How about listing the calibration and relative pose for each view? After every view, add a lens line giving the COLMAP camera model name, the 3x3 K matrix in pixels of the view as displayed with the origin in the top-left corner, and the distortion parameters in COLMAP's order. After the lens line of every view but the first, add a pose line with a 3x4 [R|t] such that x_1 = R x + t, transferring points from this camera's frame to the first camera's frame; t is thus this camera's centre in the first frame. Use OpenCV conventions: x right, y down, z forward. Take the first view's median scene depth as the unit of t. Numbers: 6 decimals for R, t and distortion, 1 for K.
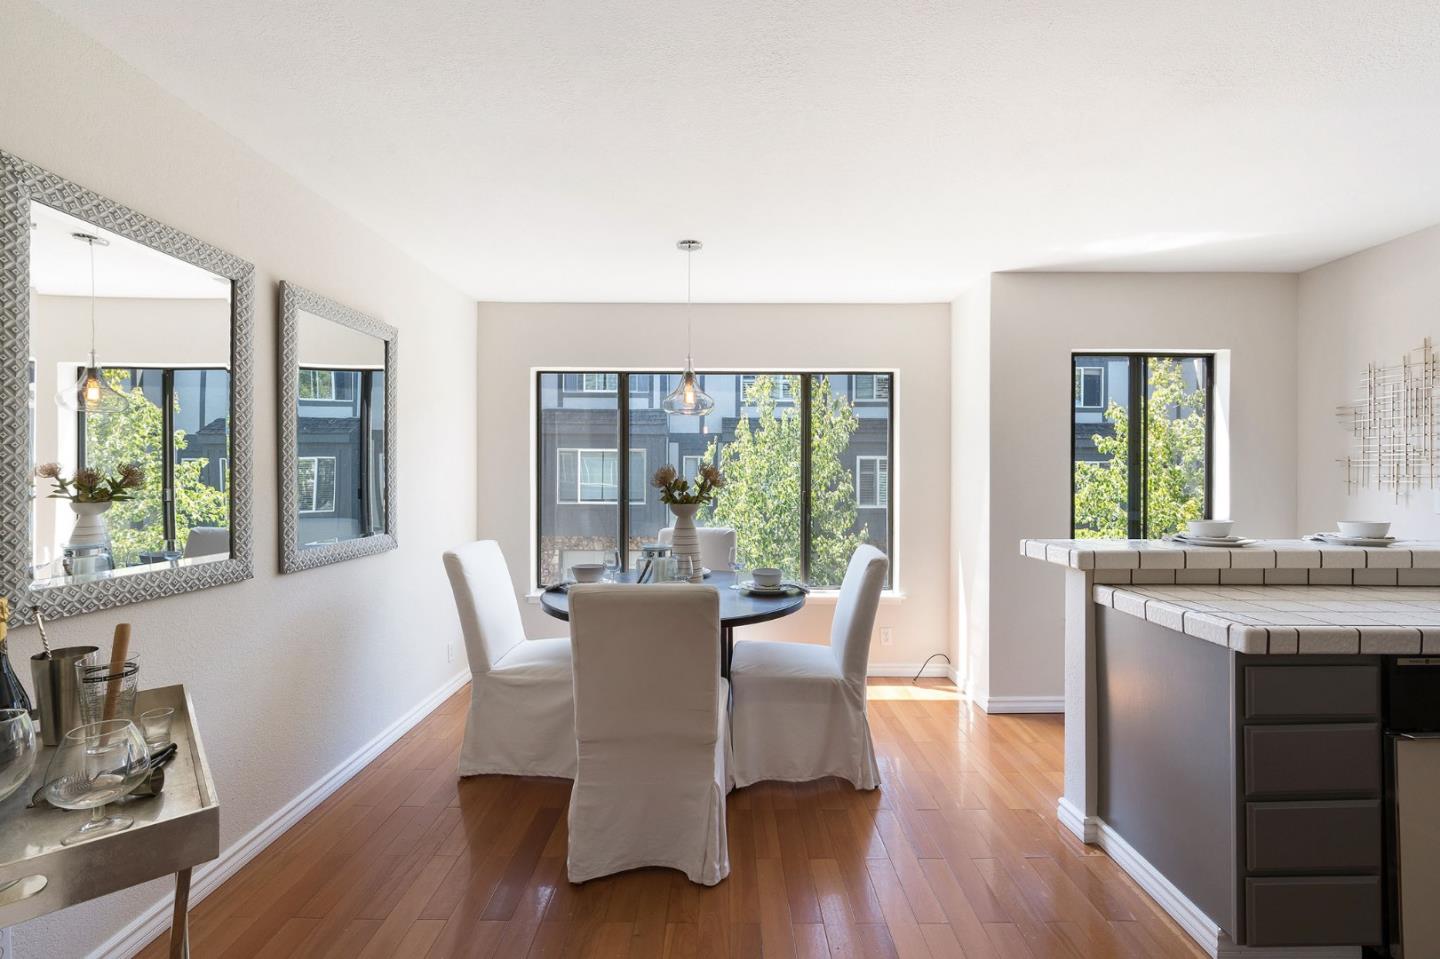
lens RADIAL K [[623.9, 0, 726.0], [0, 623.9, 480.7], [0, 0, 1]] dist [-0.000111, -0.000163]
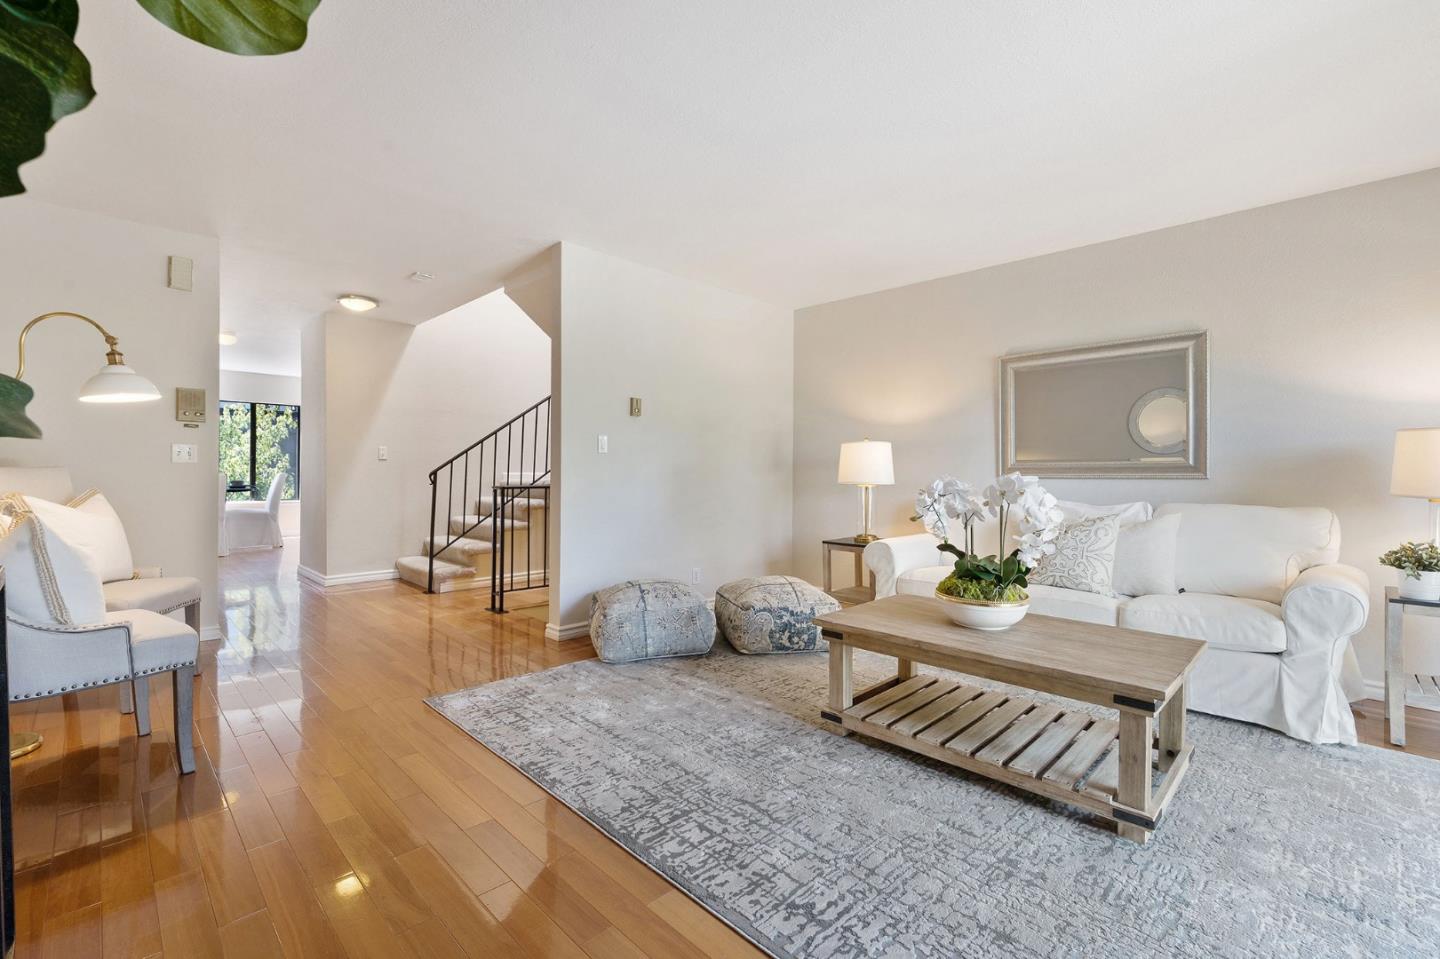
lens RADIAL K [[623.9, 0, 719.7], [0, 623.9, 472.4], [0, 0, 1]] dist [-0.000111, -0.000163]
pose [[0.712355, 0.000194, 0.701820, -0.359116], [0.006223, 0.999959, -0.006594, 0.139979], [-0.701792, 0.009065, 0.712324, -2.528901]]
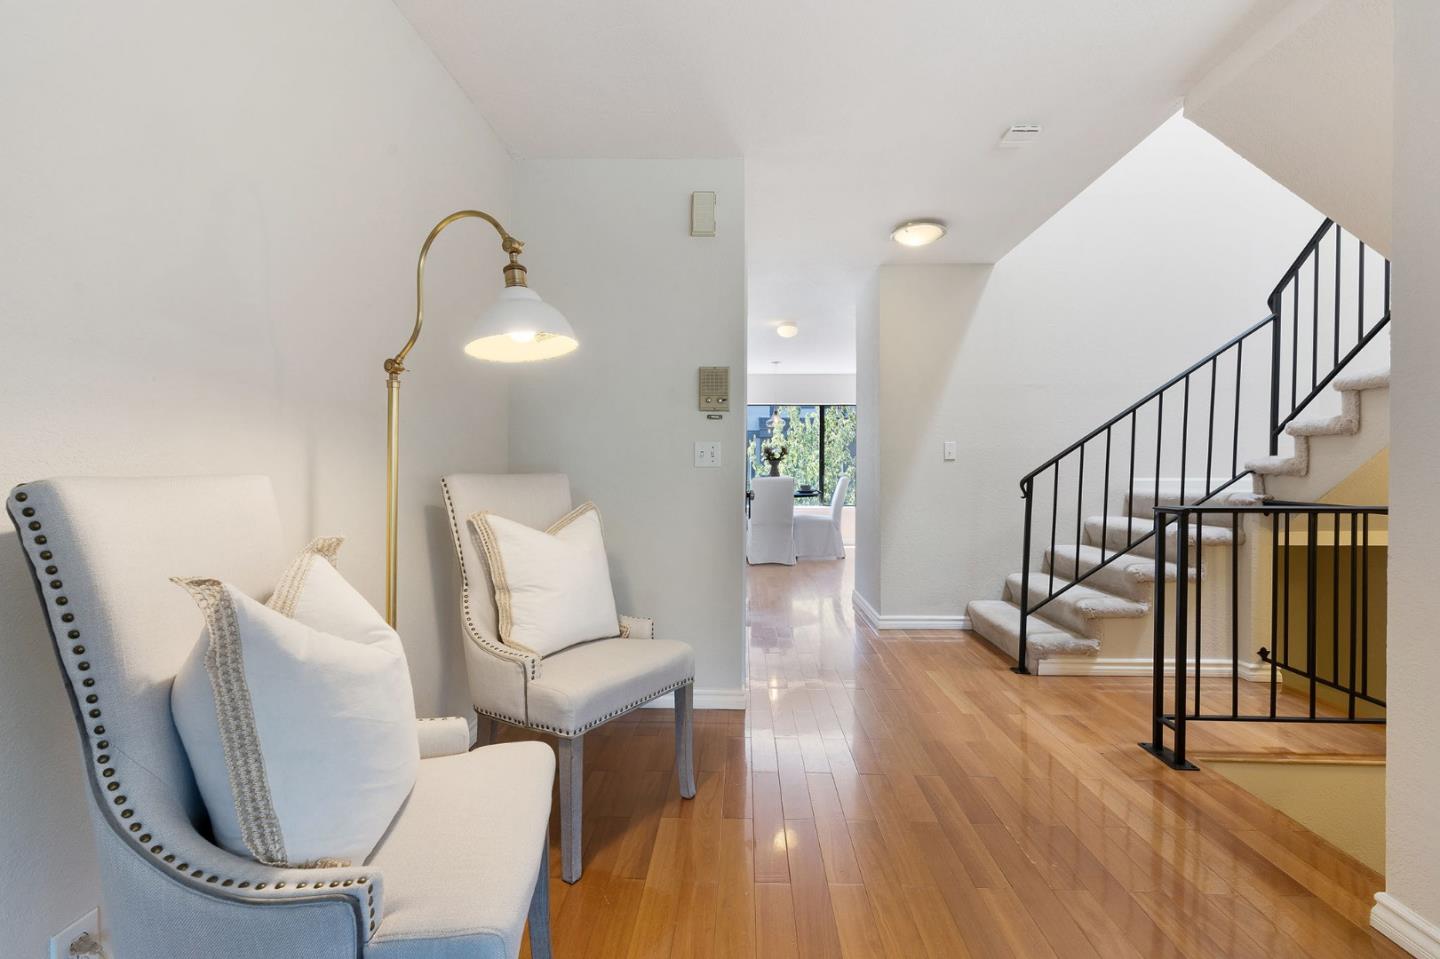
lens RADIAL K [[694.9, 0, 711.7], [0, 694.9, 480.4], [0, 0, 1]] dist [0.002808, 0.000915]
pose [[0.999214, -0.000422, -0.039643, -0.223587], [0.000318, 0.999997, -0.002623, 0.131132], [0.039644, 0.002608, 0.999210, -2.020497]]
